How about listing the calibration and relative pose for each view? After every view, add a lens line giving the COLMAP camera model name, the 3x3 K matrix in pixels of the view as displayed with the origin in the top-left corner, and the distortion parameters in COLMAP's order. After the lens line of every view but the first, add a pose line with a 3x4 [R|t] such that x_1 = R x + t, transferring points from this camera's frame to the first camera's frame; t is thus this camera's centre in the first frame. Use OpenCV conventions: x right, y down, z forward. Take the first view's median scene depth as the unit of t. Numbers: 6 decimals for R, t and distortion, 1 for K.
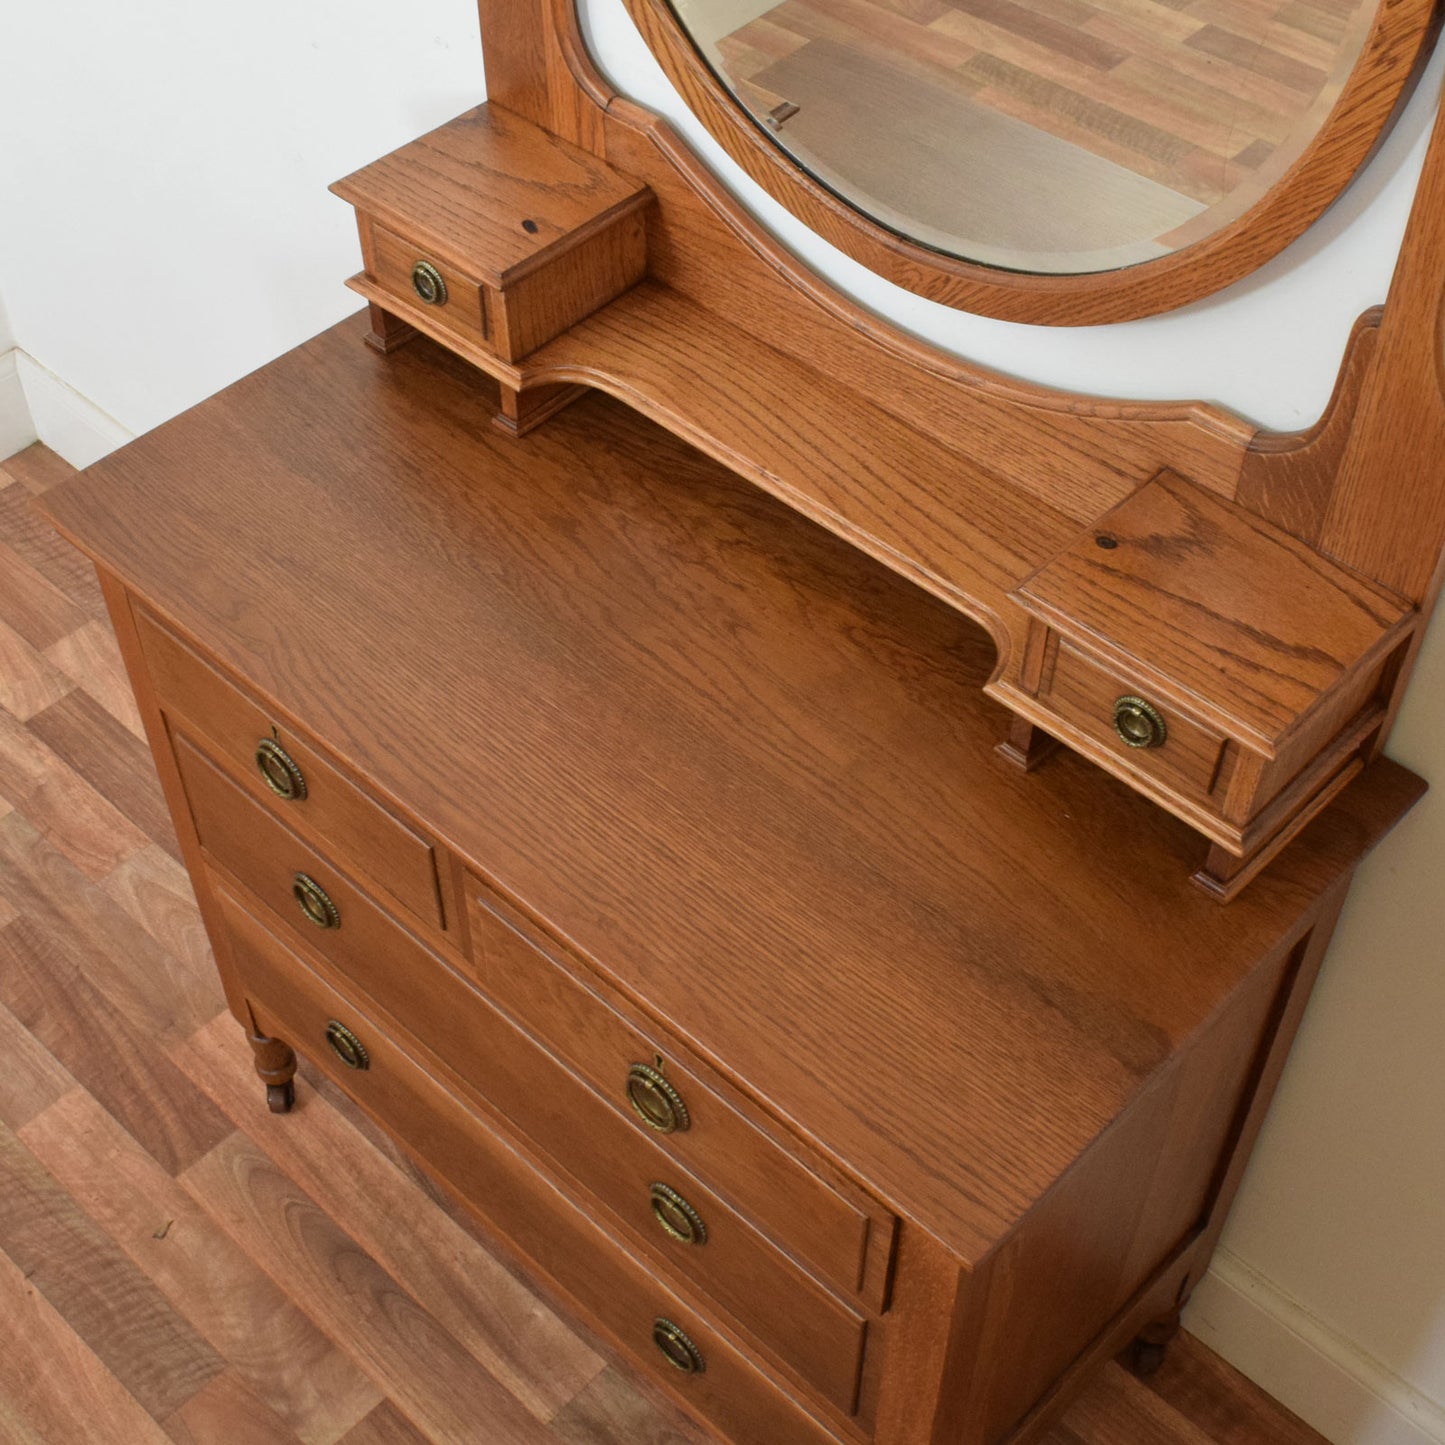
lens RADIAL K [[2100.7, 0, 664.3], [0, 2100.7, 732.7], [0, 0, 1]] dist [-0.016512, 0.000000]
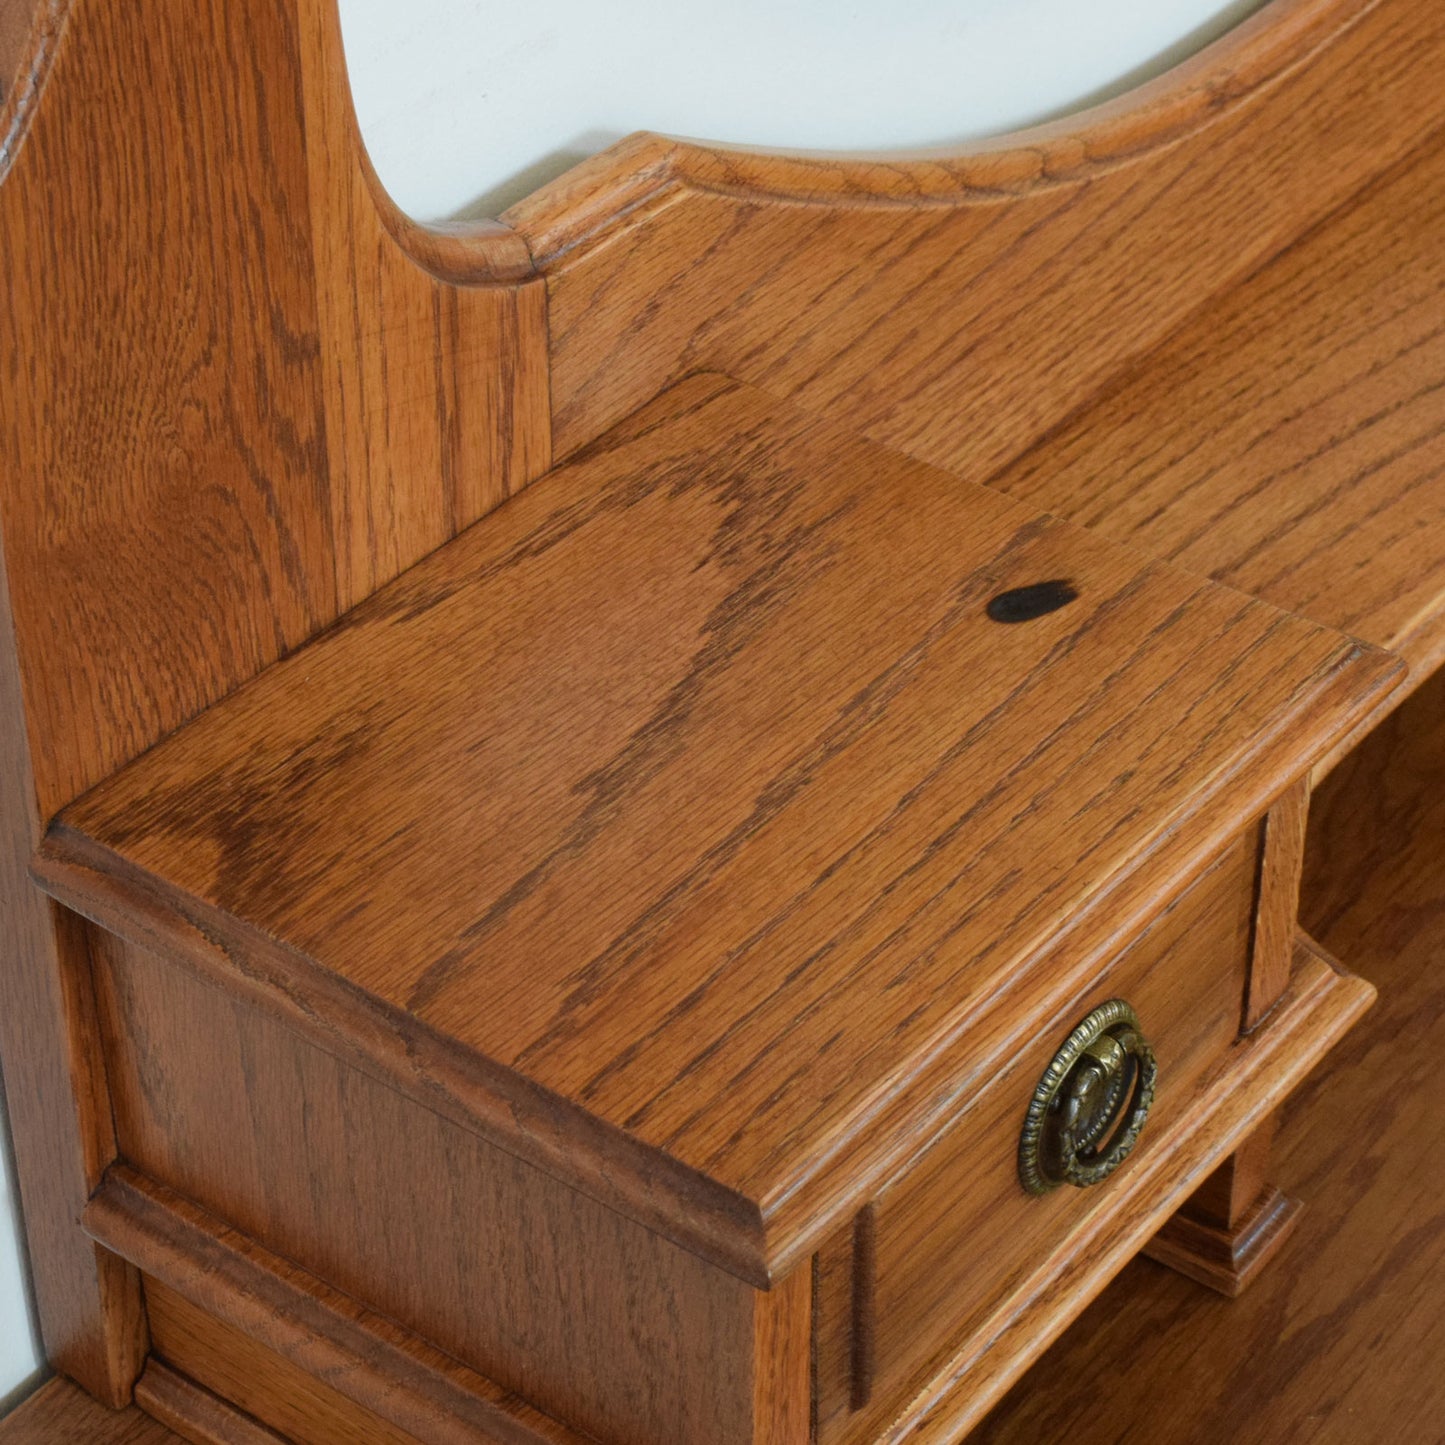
lens RADIAL K [[3728.5, 0, 726.8], [0, 3728.5, 721.6], [0, 0, 1]] dist [-0.090708, 0.000000]
pose [[-0.109471, -0.591393, 0.798918, -0.444395], [0.746973, 0.481324, 0.458649, -0.488052], [-0.655780, 0.646979, 0.389064, 0.903726]]
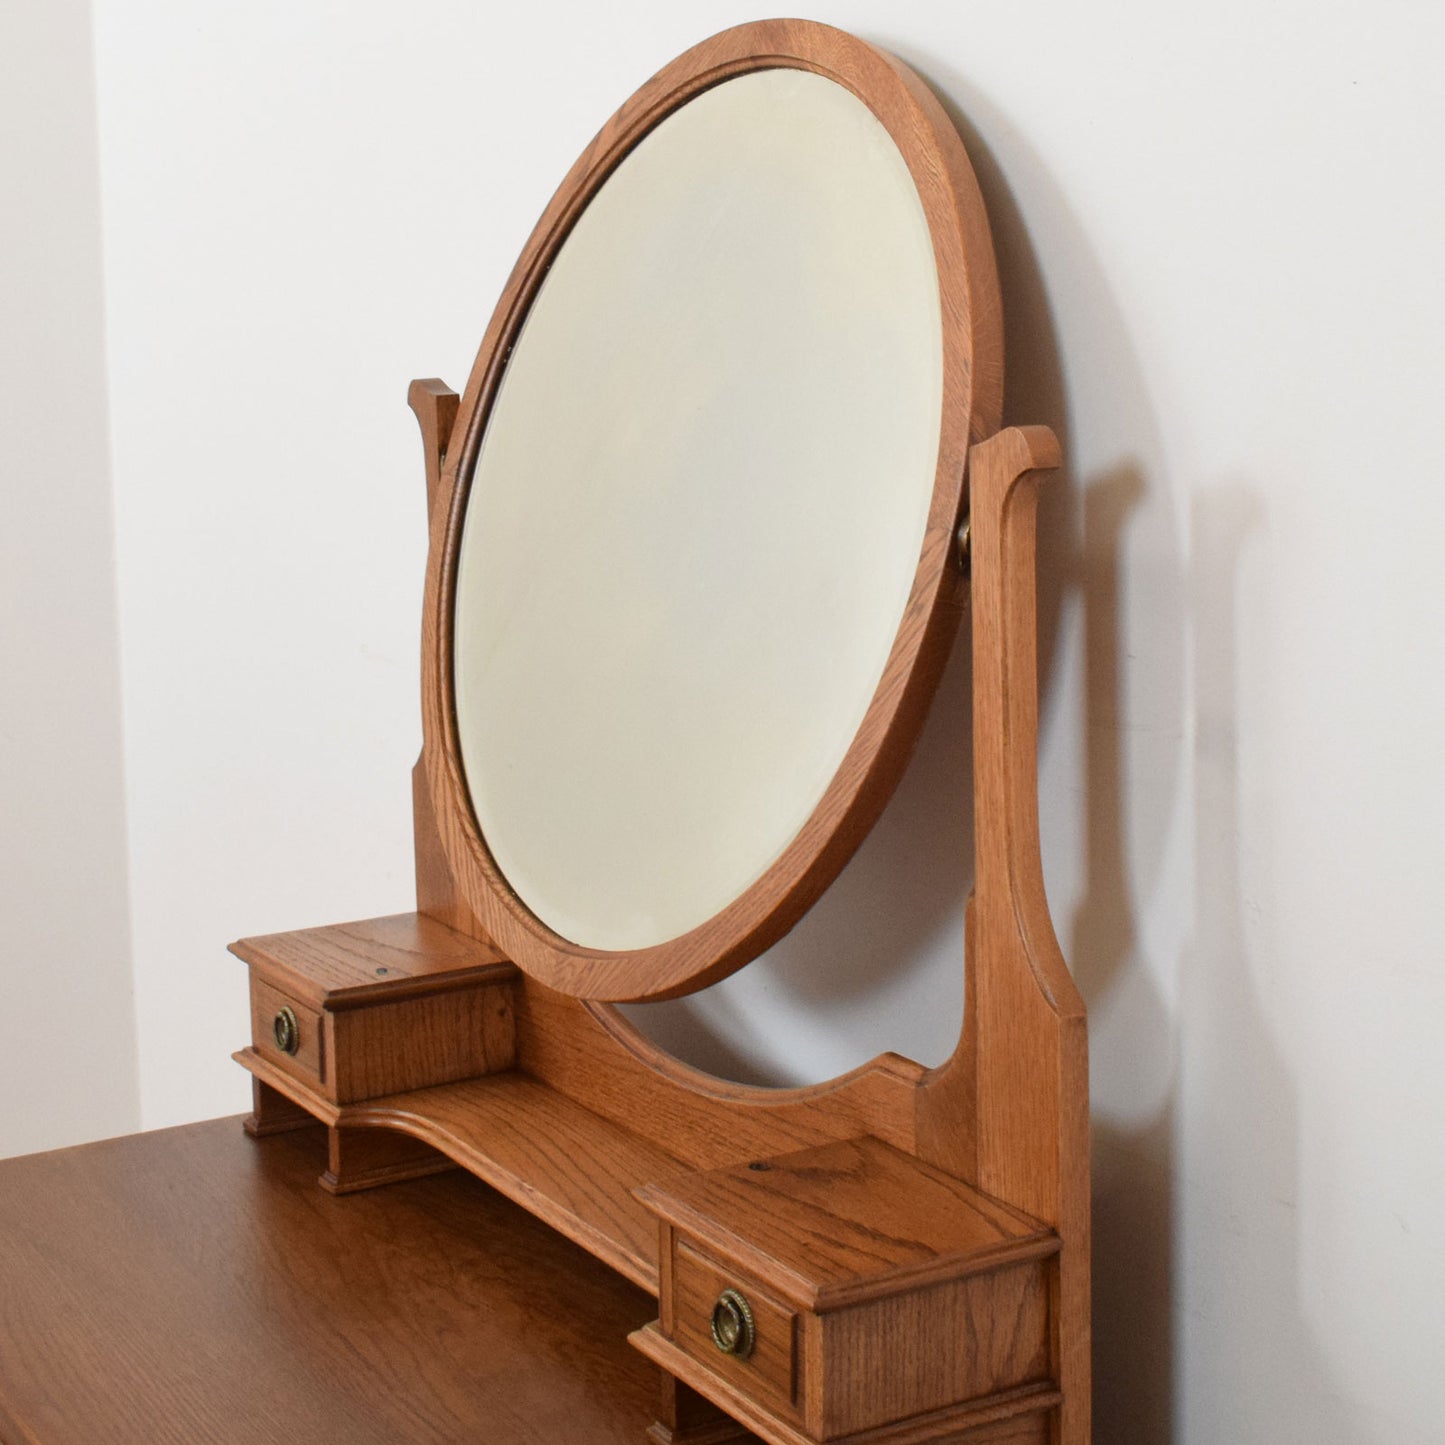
lens RADIAL K [[2687.7, 0, 710.1], [0, 2687.7, 505.3], [0, 0, 1]] dist [-0.006327, 0.000000]
pose [[0.965754, 0.031577, -0.257531, 0.433652], [-0.196556, 0.736952, -0.646736, 0.417249], [0.169366, 0.675207, 0.717921, -0.052581]]
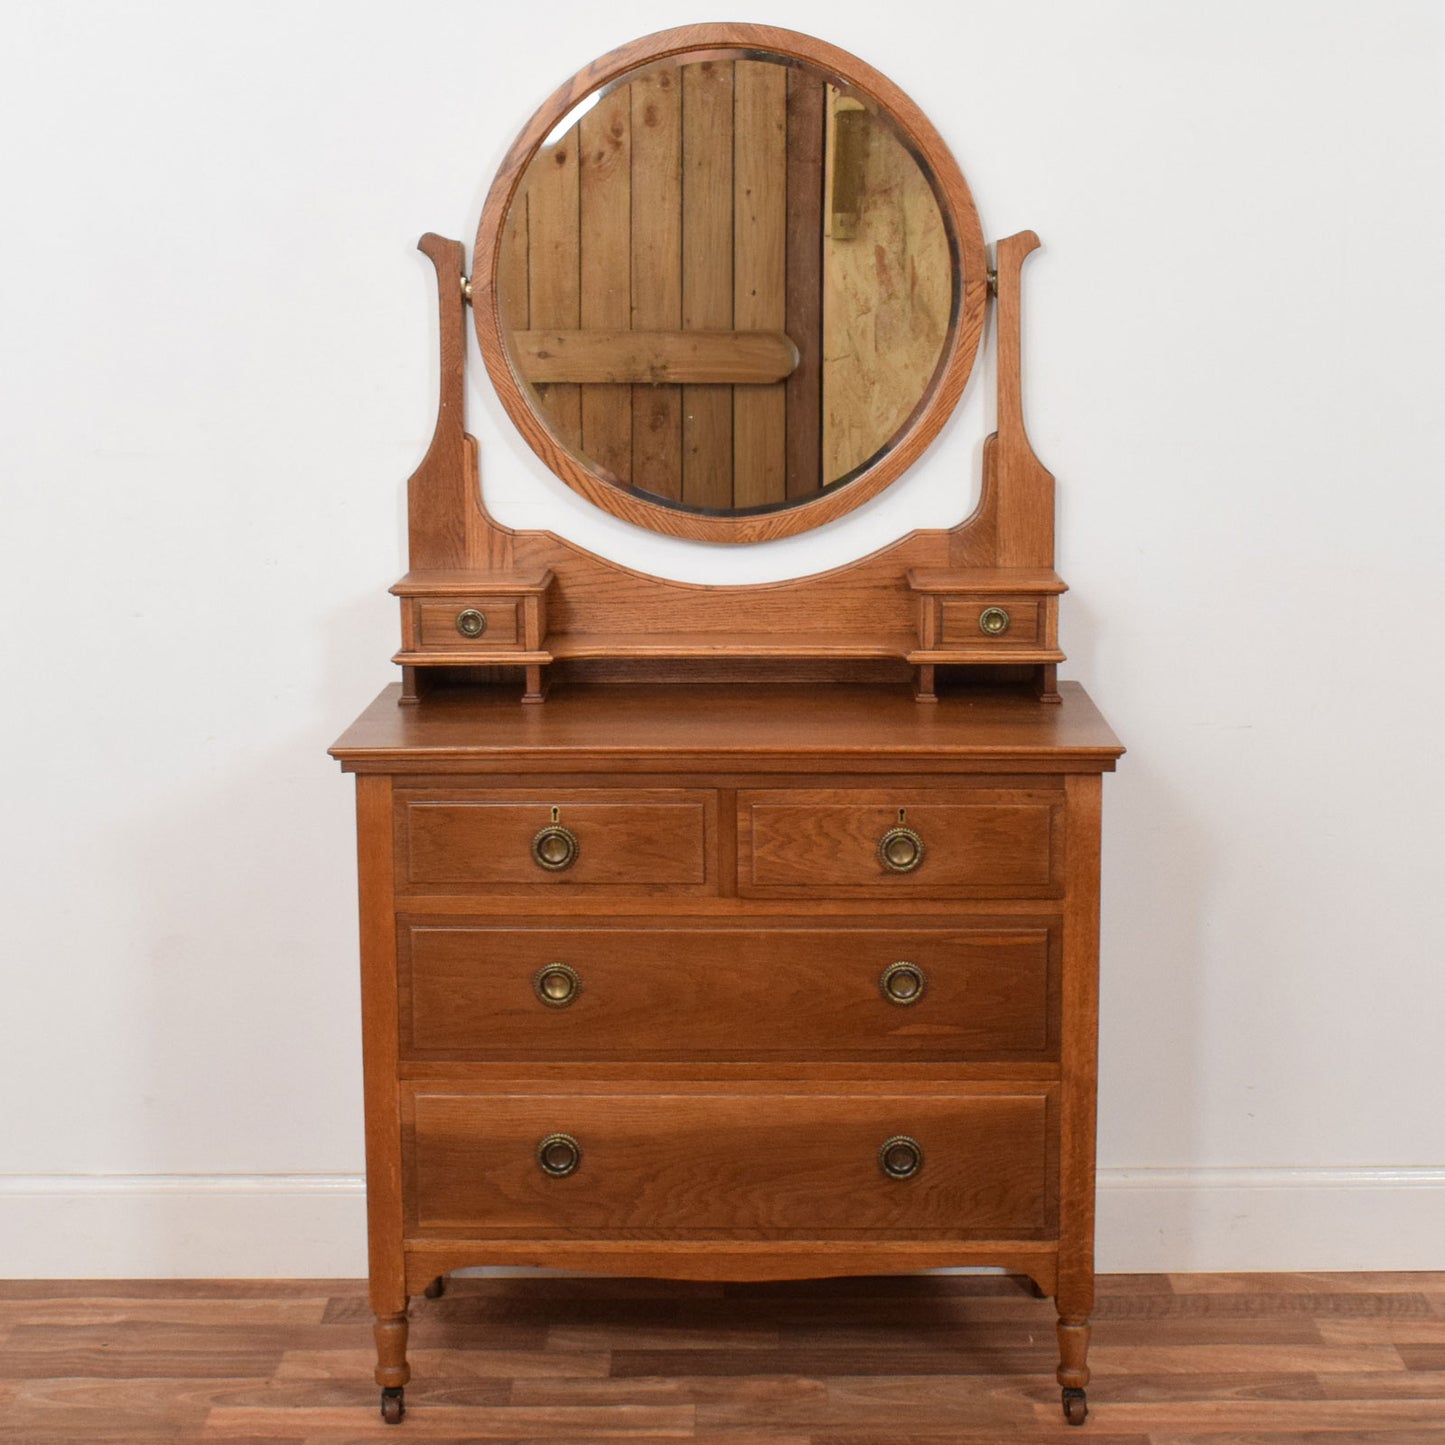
lens RADIAL K [[2687.7, 0, 789.2], [0, 2687.7, 647.9], [0, 0, 1]] dist [-0.006327, 0.000000]
pose [[0.707069, -0.078698, 0.702751, -1.528126], [0.518477, 0.733485, -0.439524, 0.921888], [-0.480868, 0.675135, 0.559428, -0.306931]]
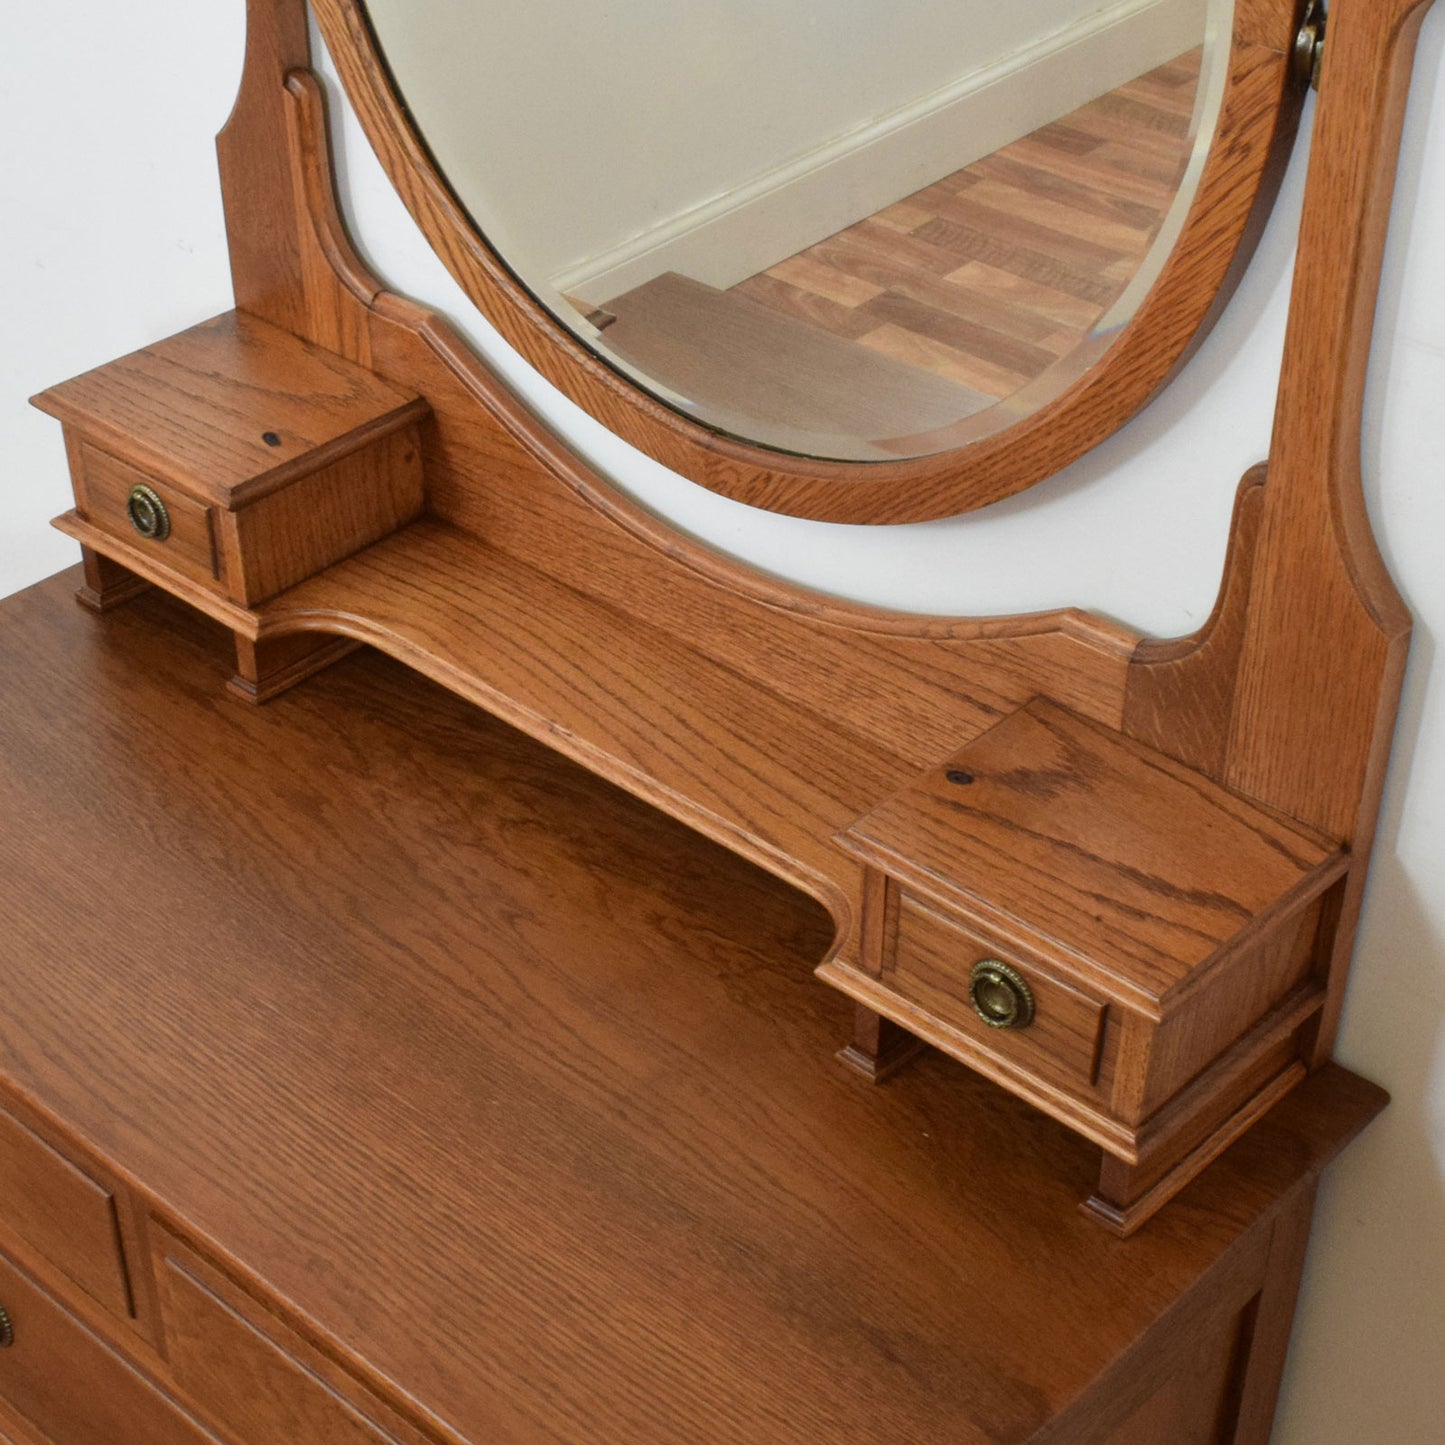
lens RADIAL K [[2687.7, 0, 679.1], [0, 2687.7, 802.5], [0, 0, 1]] dist [-0.006327, 0.000000]
pose [[0.999638, 0.000516, 0.026901, 0.068581], [0.004650, 0.981458, -0.191619, 0.100789], [-0.026501, 0.191675, 0.981101, 0.005478]]
